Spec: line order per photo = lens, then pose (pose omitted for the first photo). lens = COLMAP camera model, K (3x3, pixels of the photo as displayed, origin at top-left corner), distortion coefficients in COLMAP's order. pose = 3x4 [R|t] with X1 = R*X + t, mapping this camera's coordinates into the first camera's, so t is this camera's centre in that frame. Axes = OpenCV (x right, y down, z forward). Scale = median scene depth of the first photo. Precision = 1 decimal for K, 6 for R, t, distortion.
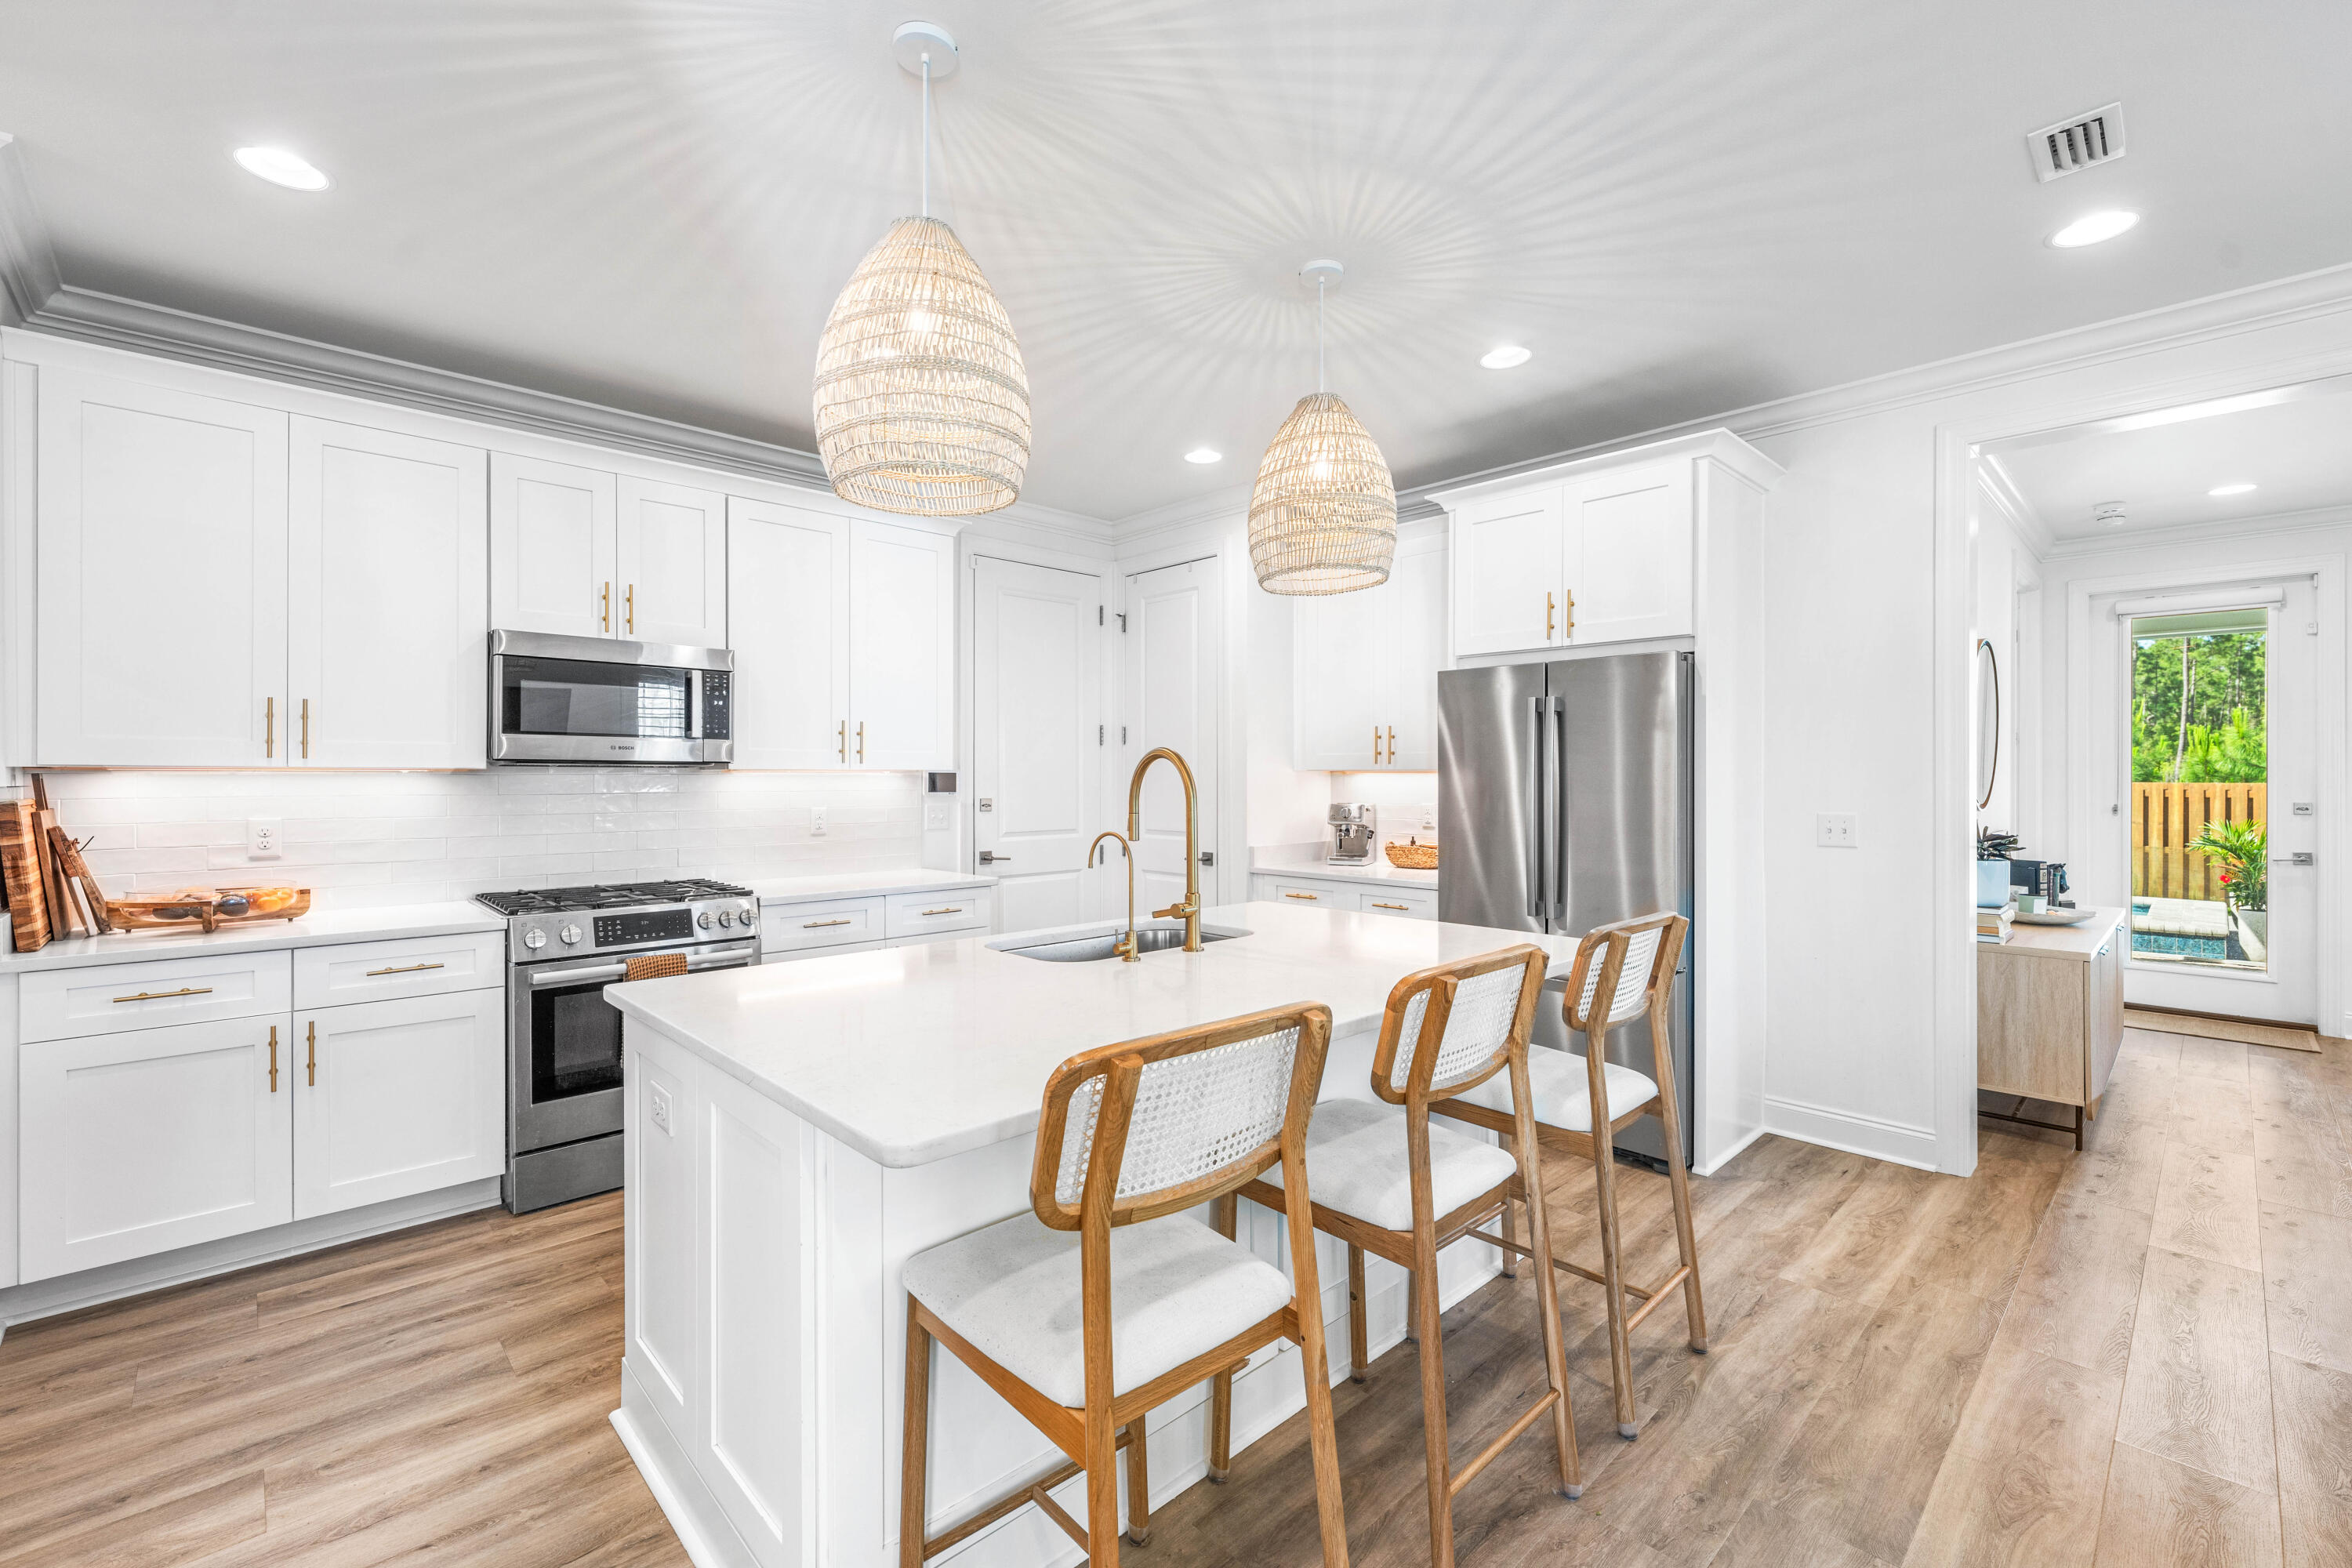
lens RADIAL K [[1001.8, 0, 1178.0], [0, 1001.8, 778.3], [0, 0, 1]] dist [-0.001176, -0.000102]
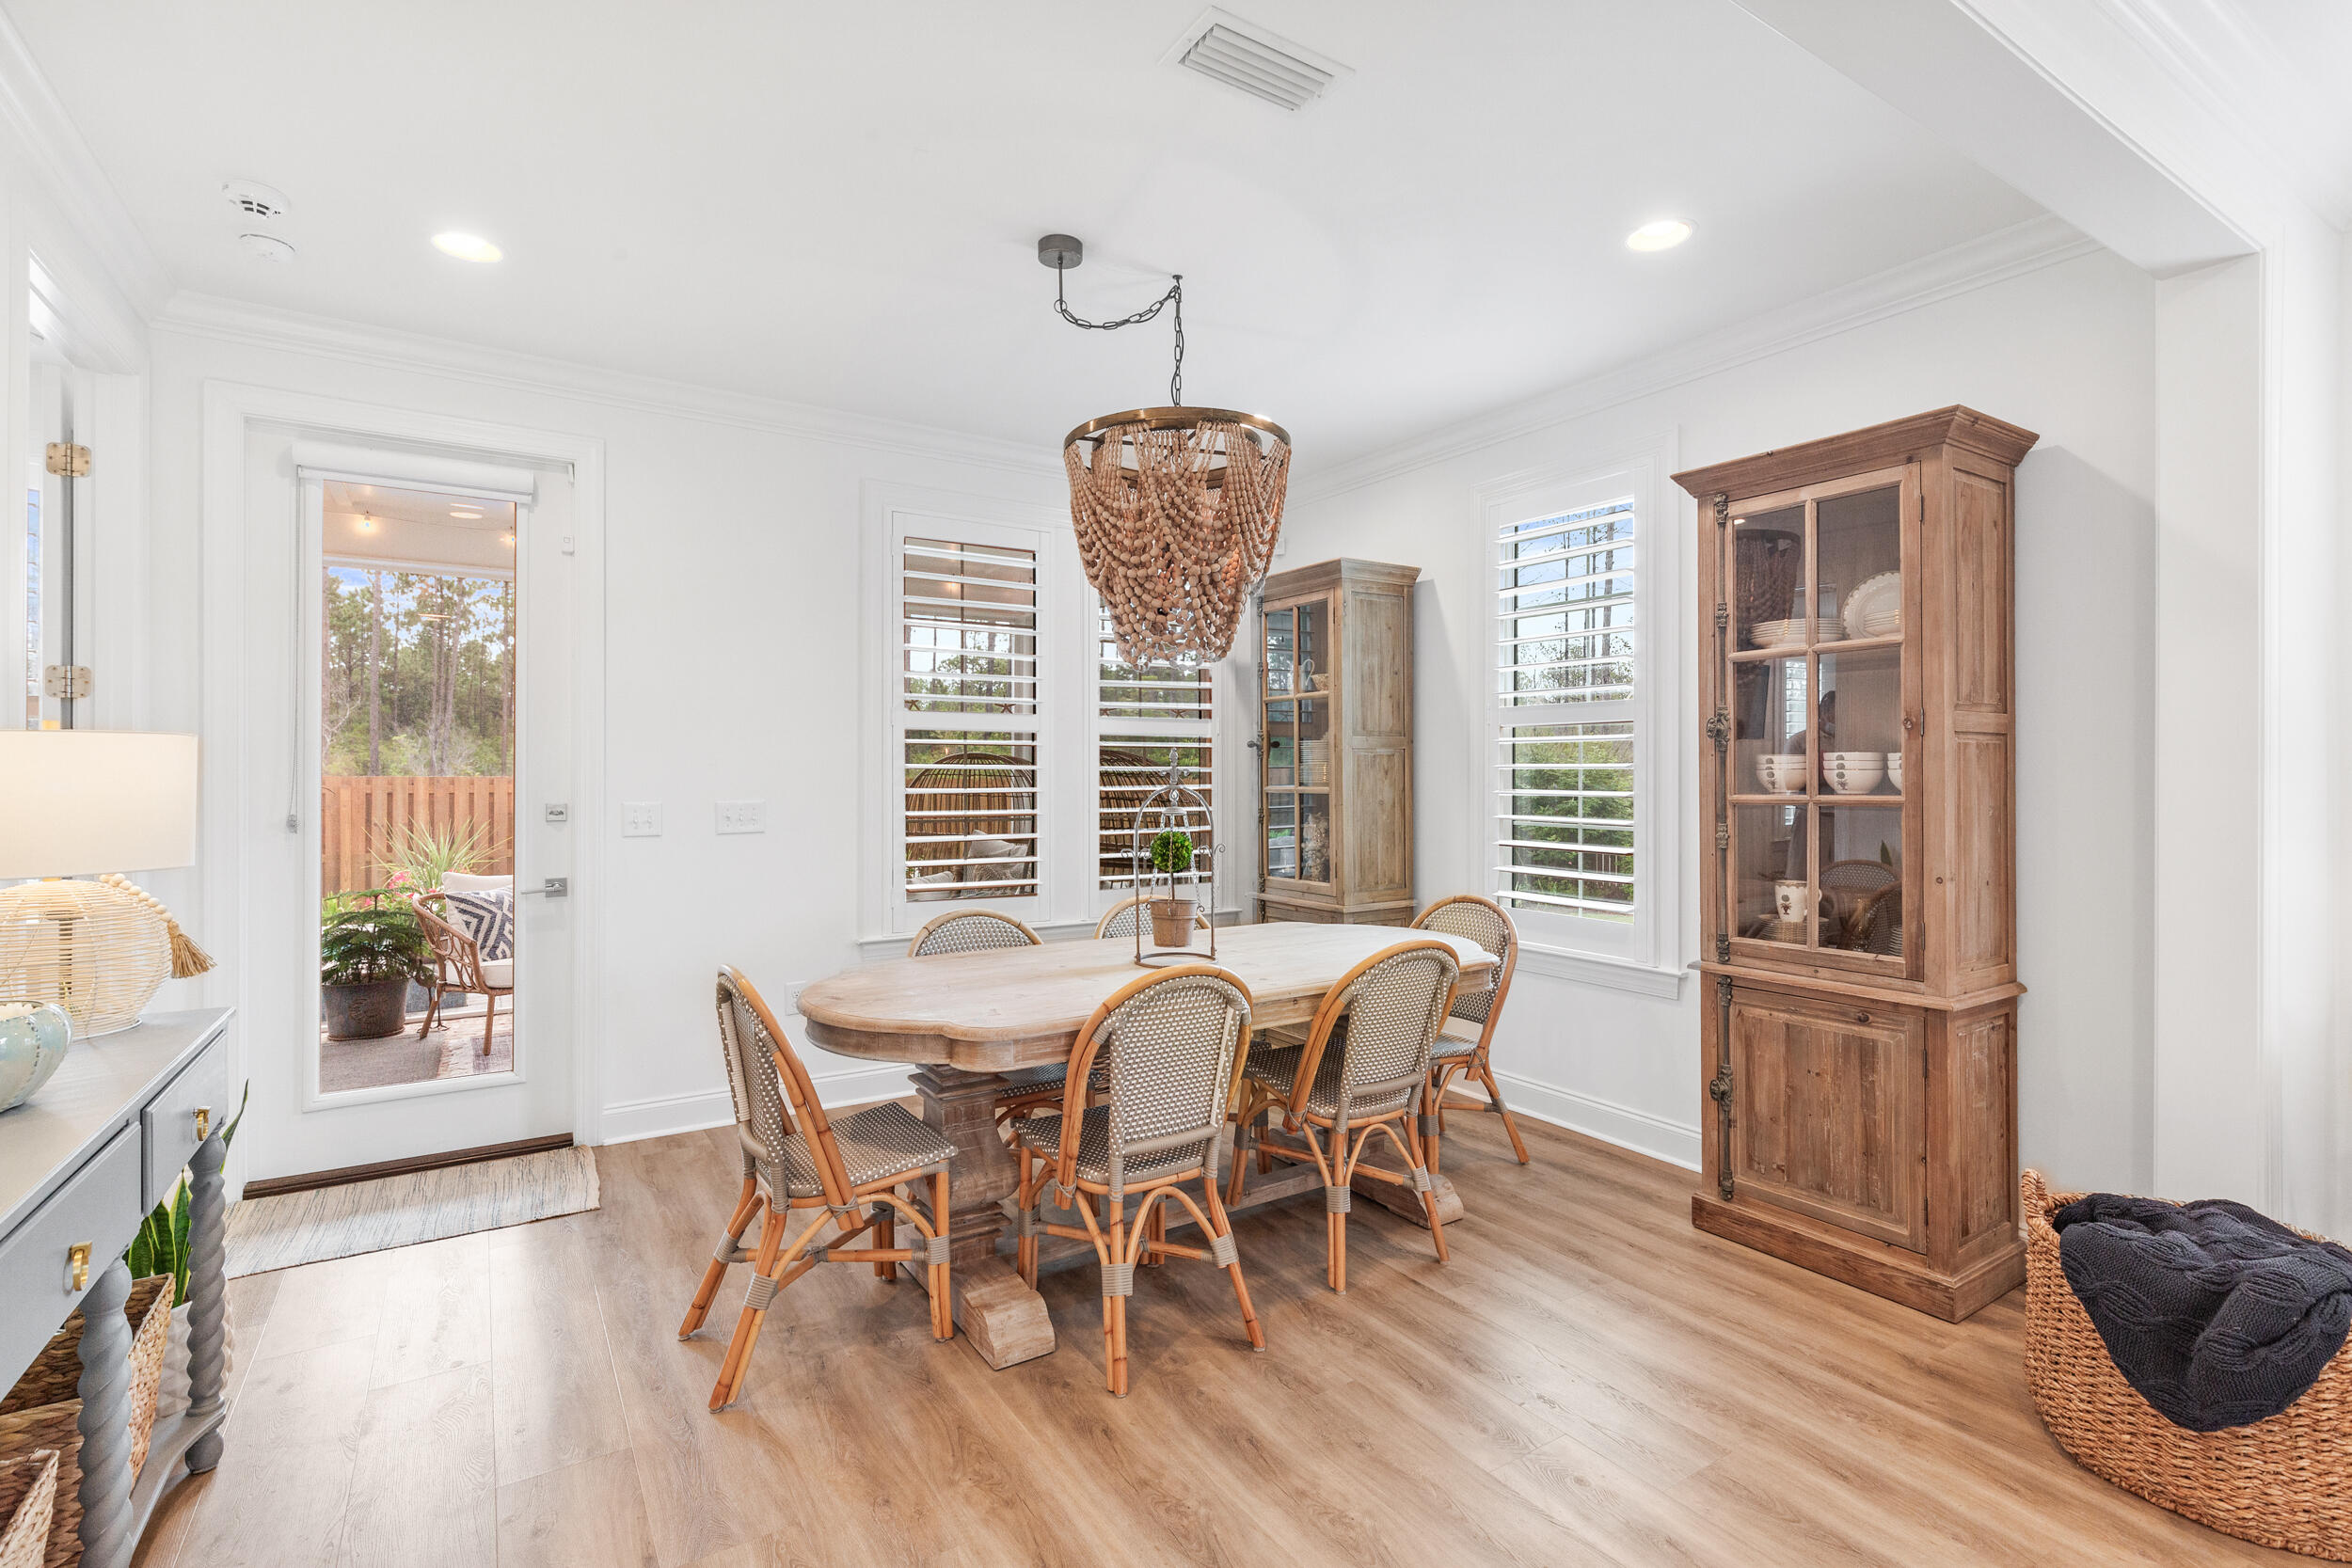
lens RADIAL K [[1083.4, 0, 1174.3], [0, 1083.4, 770.2], [0, 0, 1]] dist [0.001828, 0.000148]
pose [[0.186697, 0.001849, 0.982416, 0.987309], [0.000575, 0.999998, -0.001991, 0.006912], [-0.982417, 0.000937, 0.186696, 0.924001]]
